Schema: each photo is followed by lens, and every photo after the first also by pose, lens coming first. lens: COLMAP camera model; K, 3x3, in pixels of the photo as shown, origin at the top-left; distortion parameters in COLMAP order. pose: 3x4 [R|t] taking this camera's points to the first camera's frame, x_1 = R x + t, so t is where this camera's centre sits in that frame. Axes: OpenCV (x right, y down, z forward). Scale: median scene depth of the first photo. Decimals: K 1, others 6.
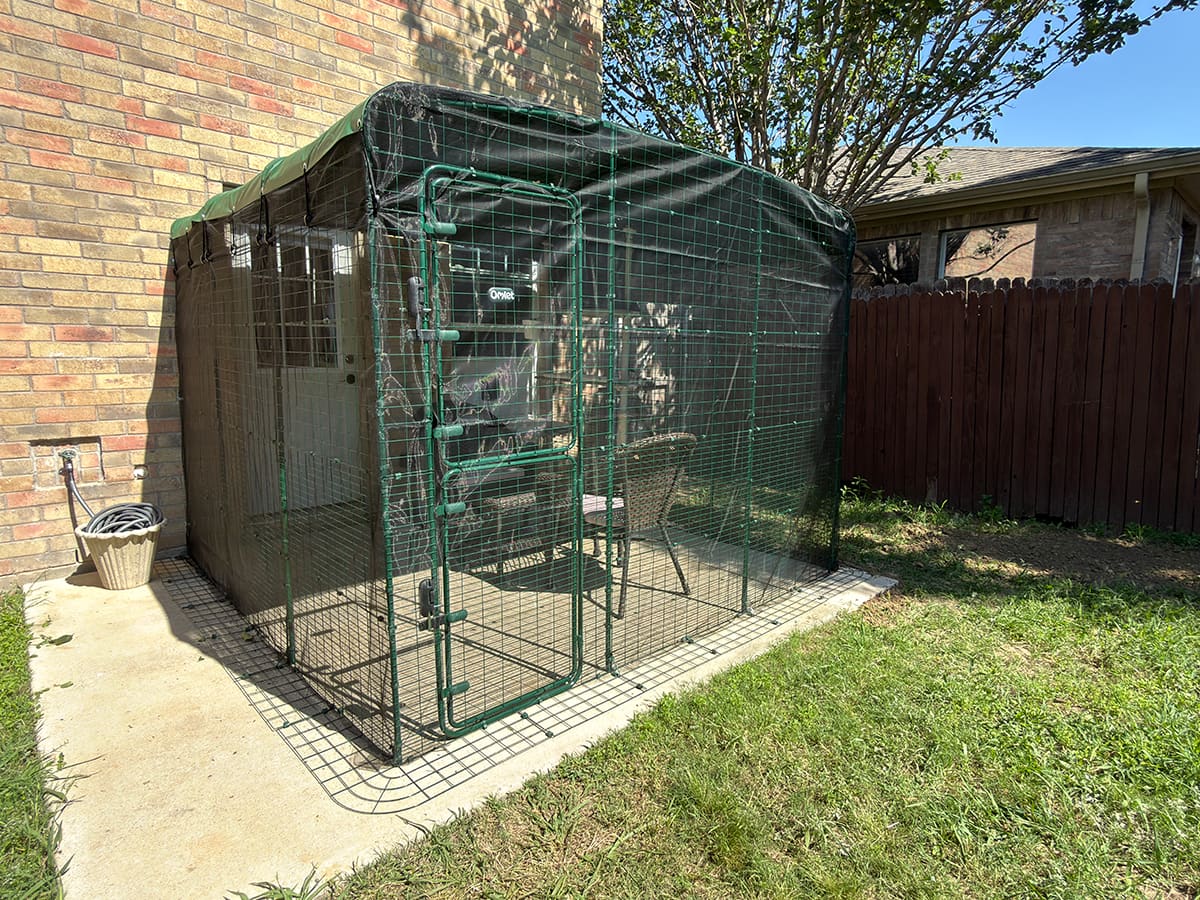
lens RADIAL K [[663.5, 0, 600.1], [0, 663.5, 442.9], [0, 0, 1]] dist [0.002373, -0.000014]
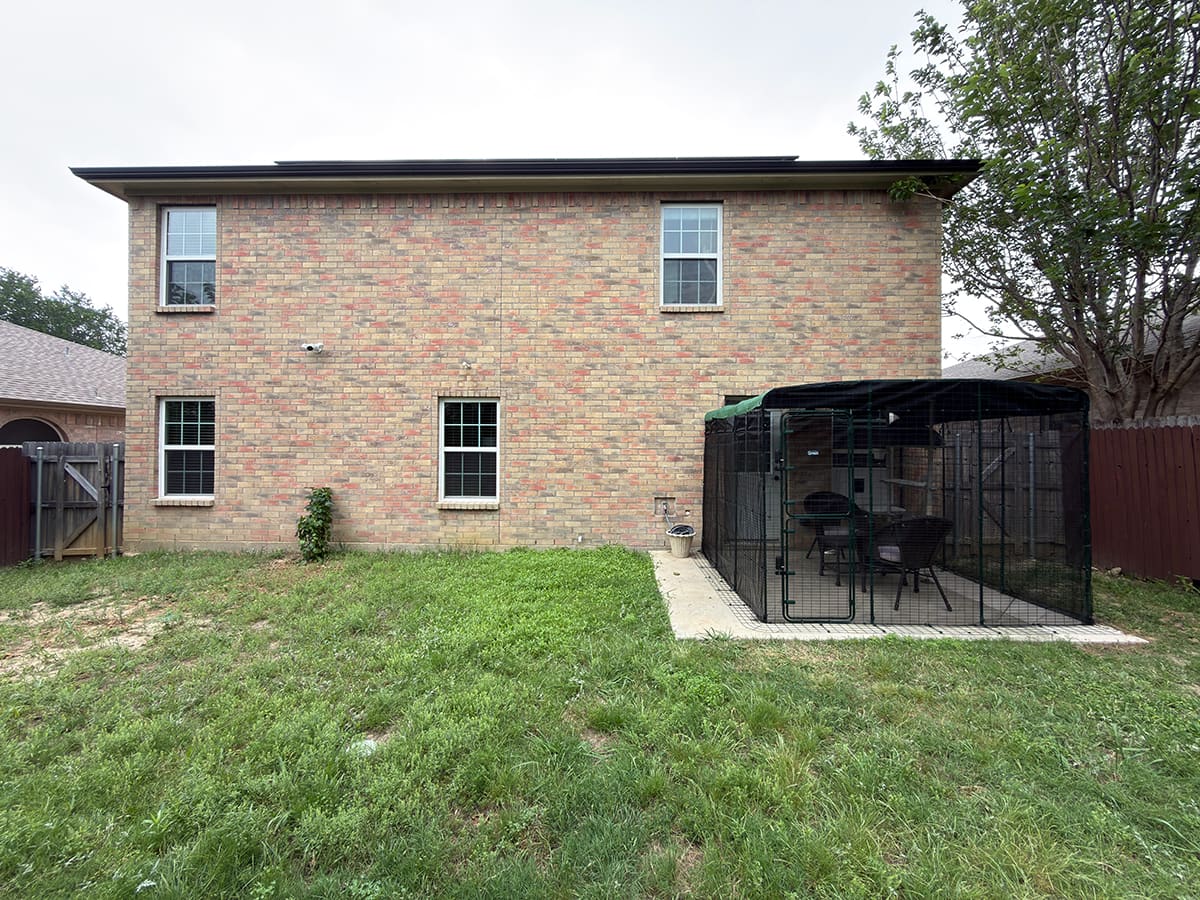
lens RADIAL K [[471.8, 0, 600.4], [0, 471.8, 448.4], [0, 0, 1]] dist [-0.000637, -0.000310]
pose [[0.719636, -0.005845, -0.694327, 0.328867], [-0.094316, 0.989874, -0.106087, 0.024079], [0.687916, 0.141830, 0.711798, -0.561653]]
